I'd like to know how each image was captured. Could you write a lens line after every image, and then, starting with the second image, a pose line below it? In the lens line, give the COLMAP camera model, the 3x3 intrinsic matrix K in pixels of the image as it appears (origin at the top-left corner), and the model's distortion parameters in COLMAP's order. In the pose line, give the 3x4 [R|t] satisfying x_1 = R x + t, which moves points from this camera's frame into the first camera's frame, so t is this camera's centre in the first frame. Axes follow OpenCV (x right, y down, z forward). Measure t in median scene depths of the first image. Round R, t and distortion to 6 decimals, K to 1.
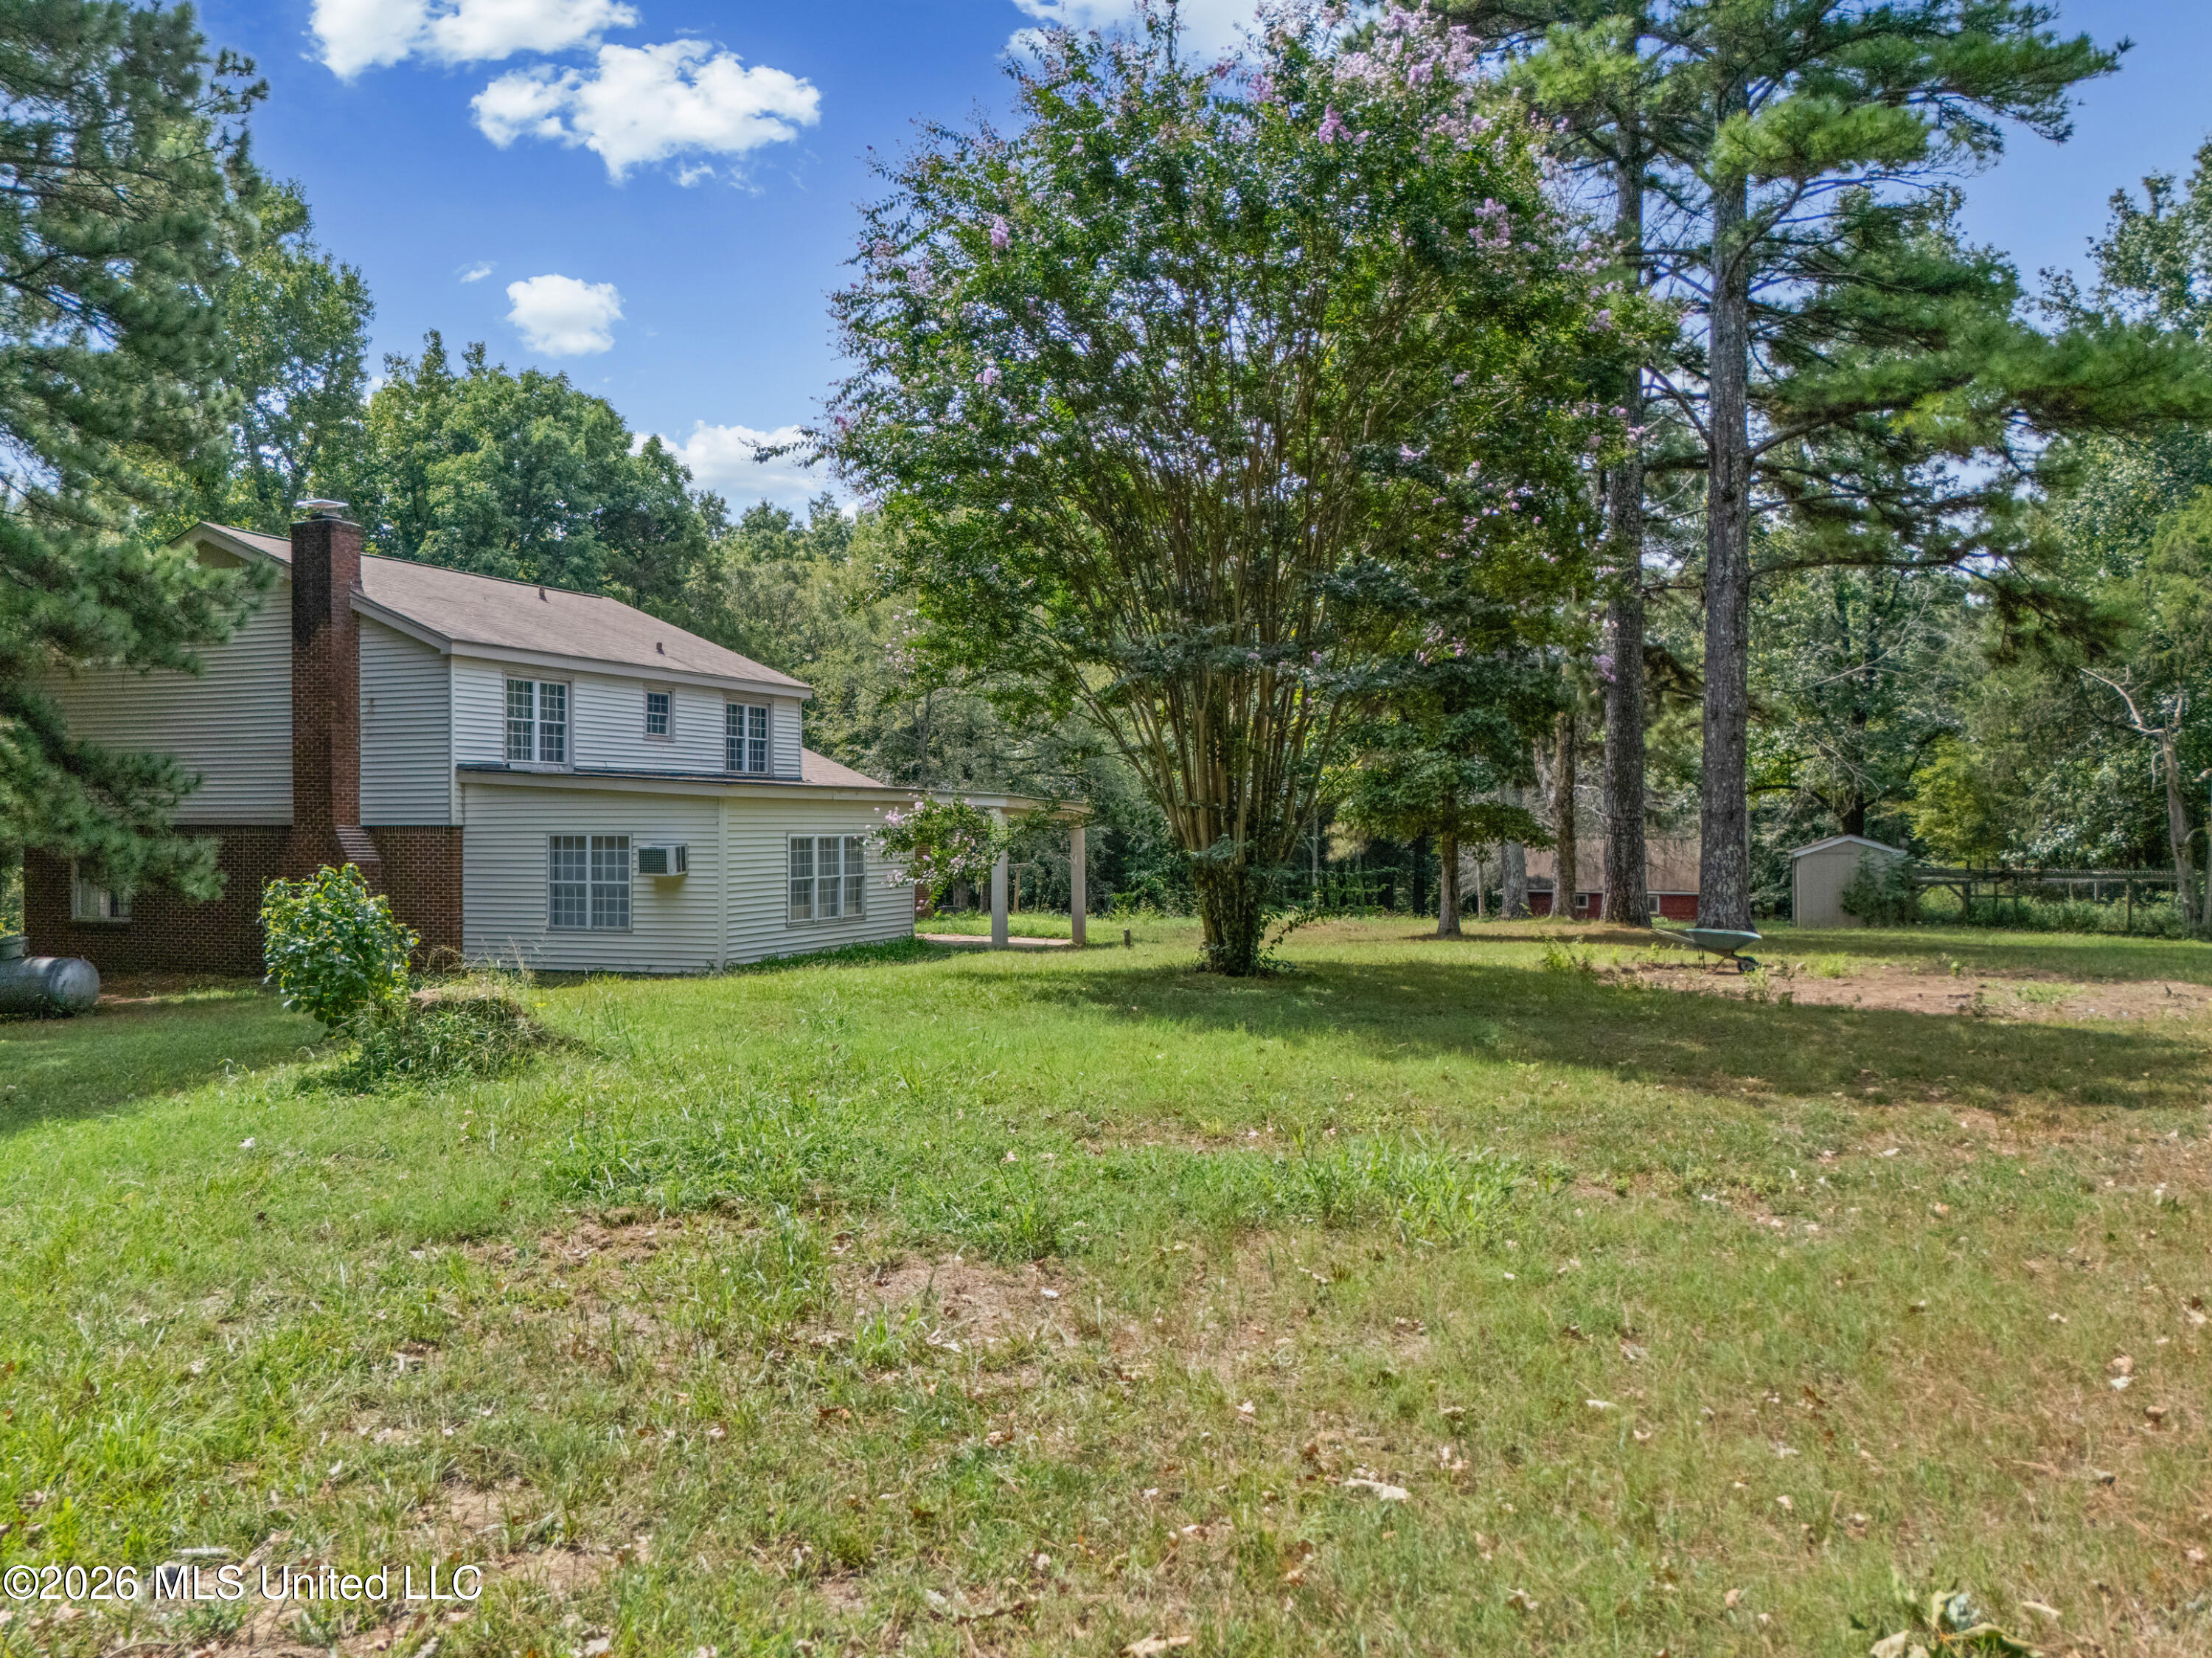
lens RADIAL K [[1635.3, 0, 1106.0], [0, 1635.3, 829.0], [0, 0, 1]] dist [0.091772, -0.168172]
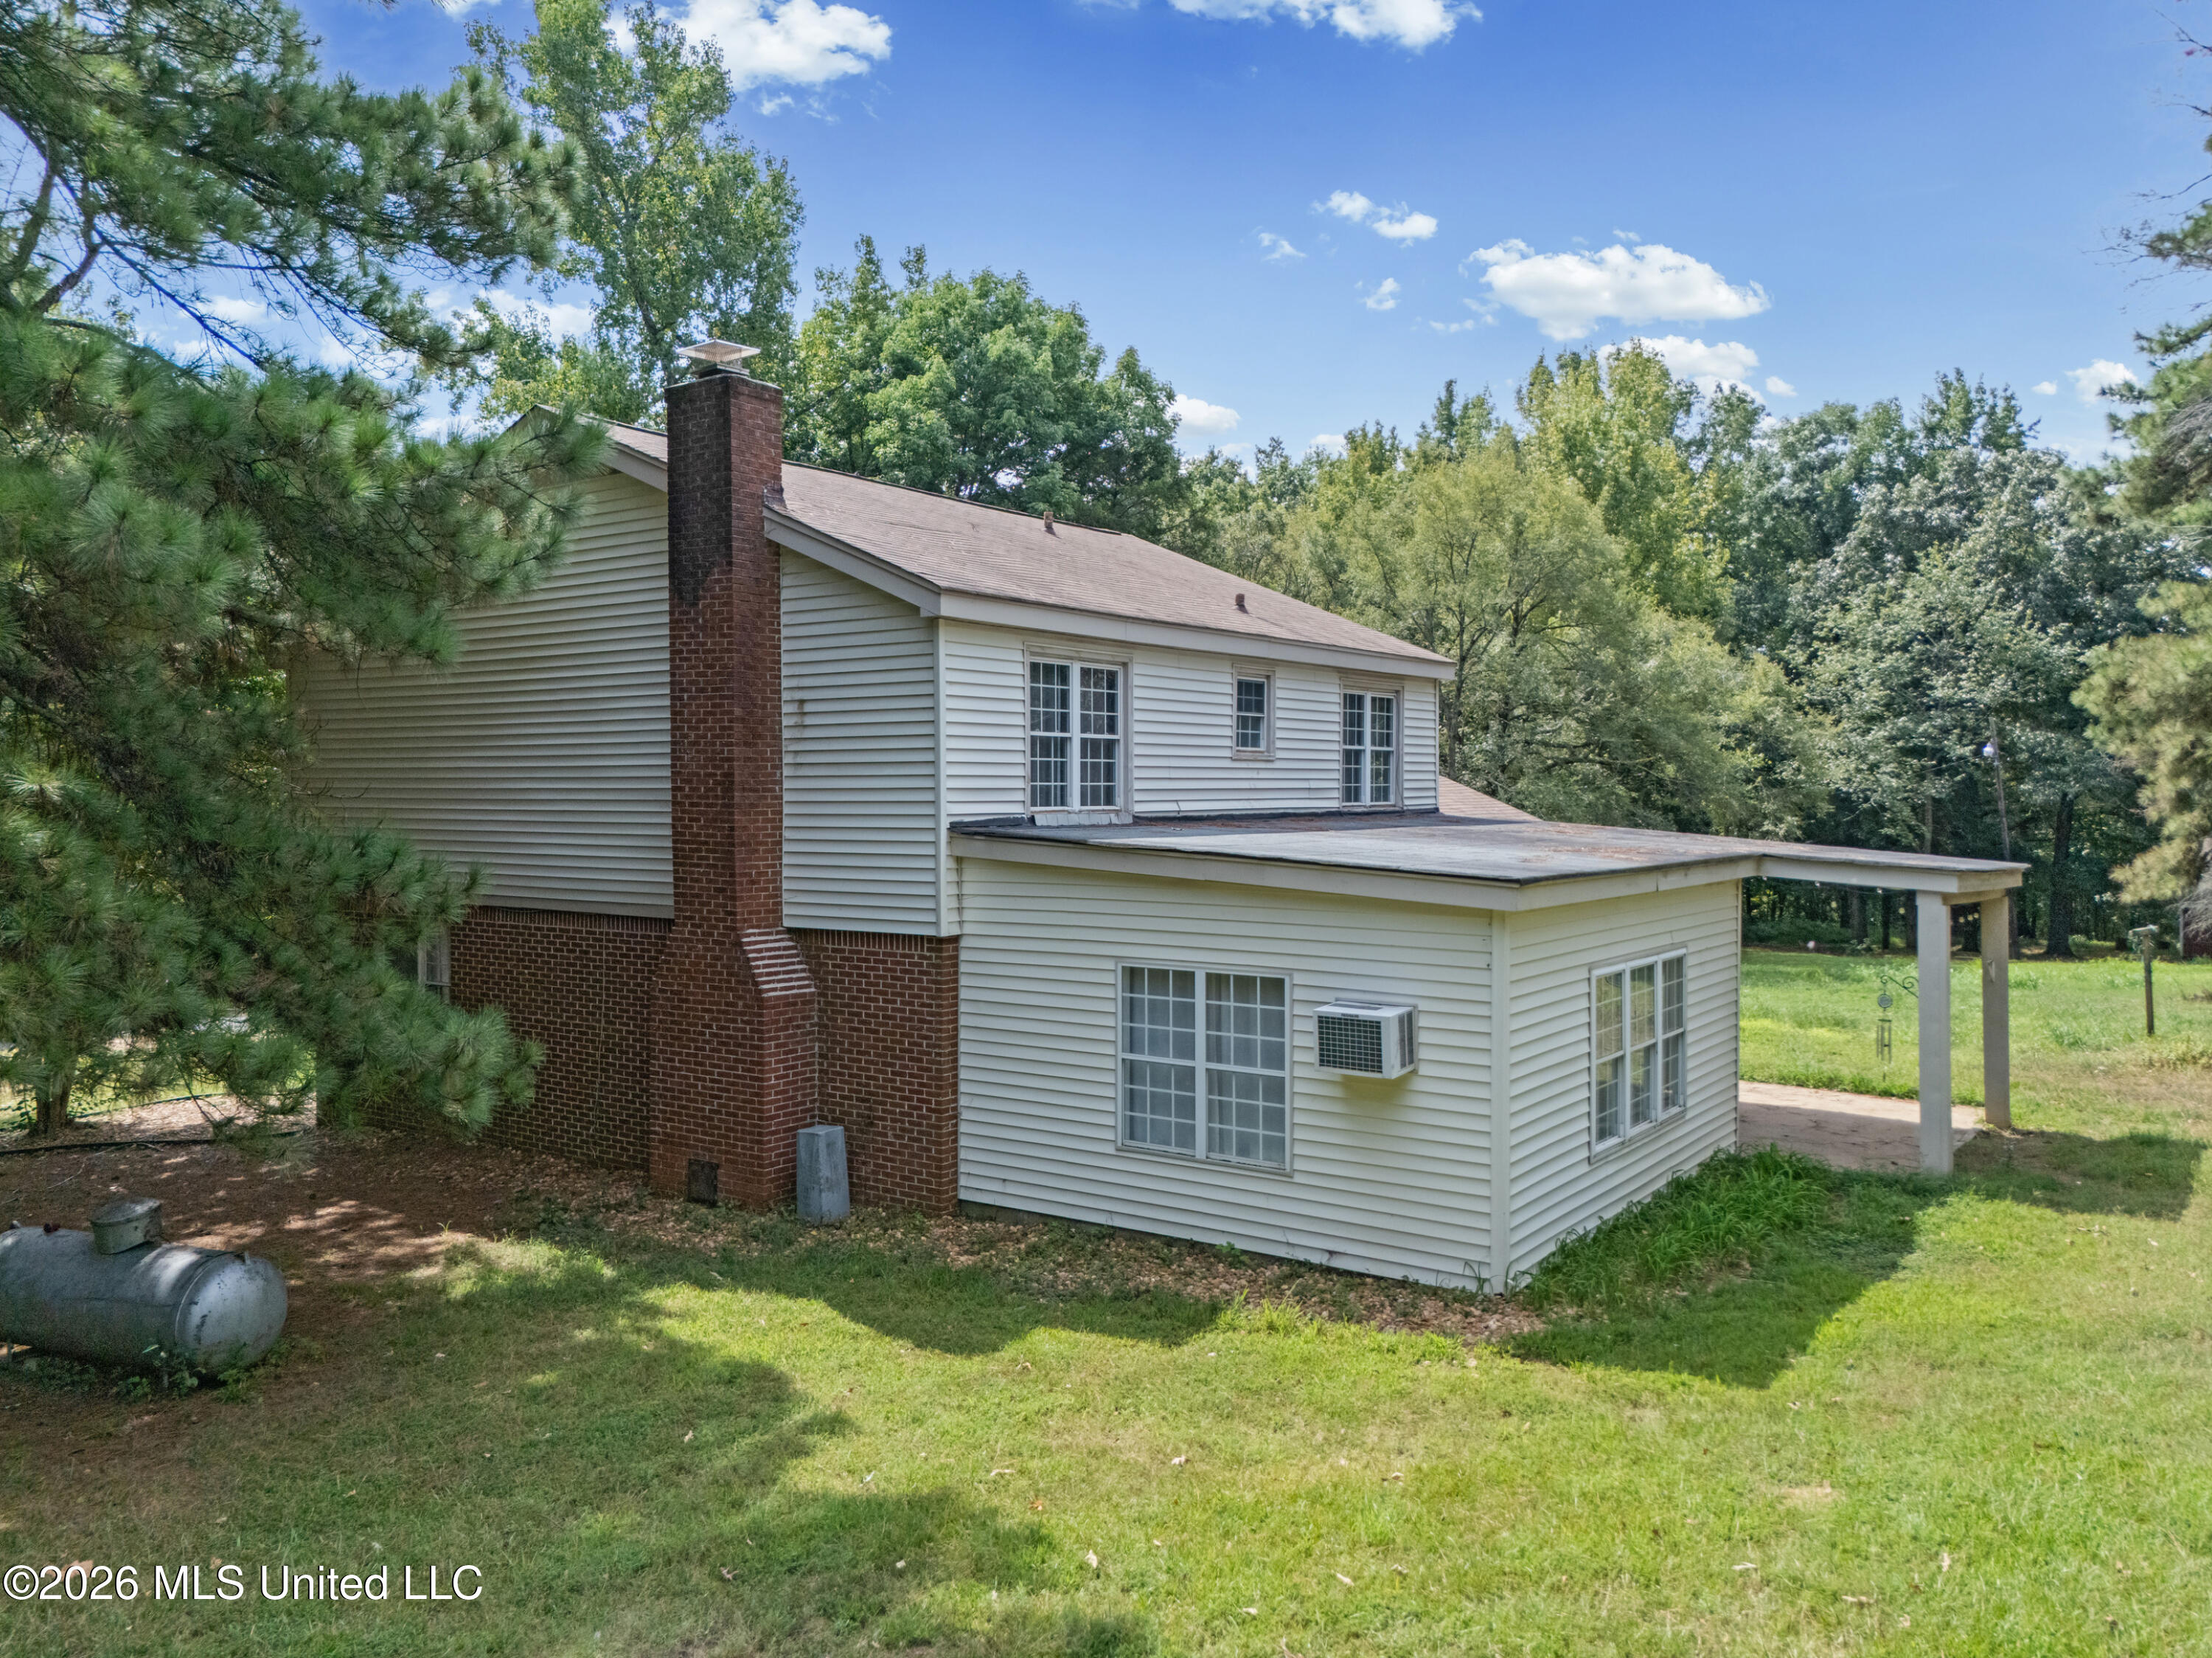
lens RADIAL K [[1635.3, 0, 1106.0], [0, 1635.3, 829.0], [0, 0, 1]] dist [0.091772, -0.168172]
pose [[0.972182, 0.004512, -0.234185, -0.199299], [-0.000092, 0.999822, 0.018882, -0.042968], [0.234229, -0.018335, 0.972009, 0.450667]]
